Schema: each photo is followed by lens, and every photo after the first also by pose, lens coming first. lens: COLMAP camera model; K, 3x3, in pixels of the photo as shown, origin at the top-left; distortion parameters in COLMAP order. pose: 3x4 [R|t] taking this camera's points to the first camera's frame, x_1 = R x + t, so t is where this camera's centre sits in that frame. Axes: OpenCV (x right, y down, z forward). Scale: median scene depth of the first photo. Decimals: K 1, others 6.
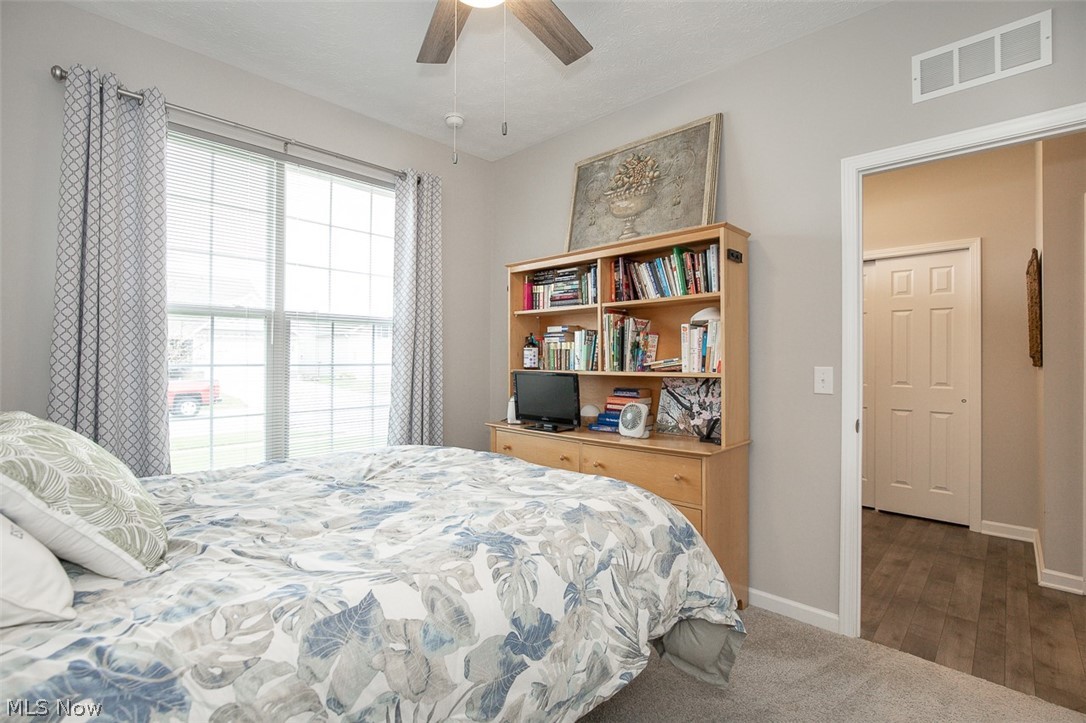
lens RADIAL K [[497.3, 0, 535.8], [0, 497.3, 358.1], [0, 0, 1]] dist [-0.008102, 0.001706]
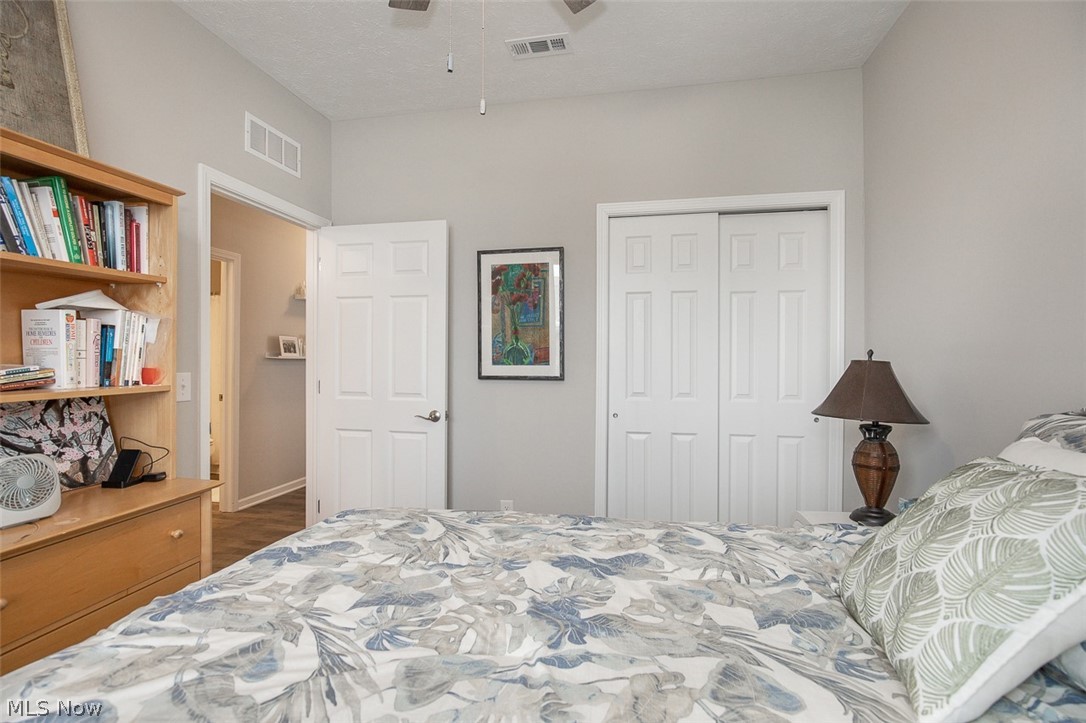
lens RADIAL K [[497.3, 0, 537.3], [0, 497.3, 359.0], [0, 0, 1]] dist [-0.008102, 0.001706]
pose [[-0.522850, -0.008994, 0.852377, -0.588444], [-0.007112, 0.999956, 0.006189, -0.018441], [-0.852395, -0.002826, -0.522891, 0.938040]]
